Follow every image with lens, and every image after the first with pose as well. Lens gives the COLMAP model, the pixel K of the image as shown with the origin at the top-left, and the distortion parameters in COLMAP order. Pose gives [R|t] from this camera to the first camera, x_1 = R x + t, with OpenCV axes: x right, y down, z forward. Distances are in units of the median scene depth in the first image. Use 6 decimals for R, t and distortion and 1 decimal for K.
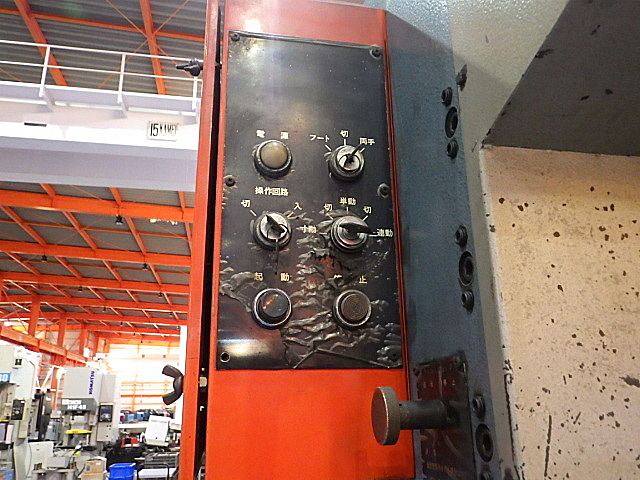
lens RADIAL K [[533.3, 0, 319.6], [0, 533.3, 241.0], [0, 0, 1]] dist [-0.000340, -0.000804]
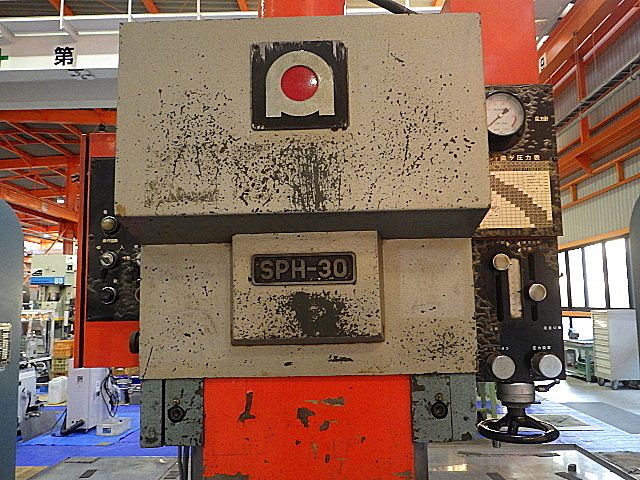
lens RADIAL K [[533.3, 0, 320.2], [0, 533.3, 240.2], [0, 0, 1]] dist [-0.000340, -0.000804]
pose [[0.980488, -0.024138, -0.195090, 1.203527], [0.059992, 0.981830, 0.180030, -0.446731], [0.187200, -0.188221, 0.964121, -0.955417]]
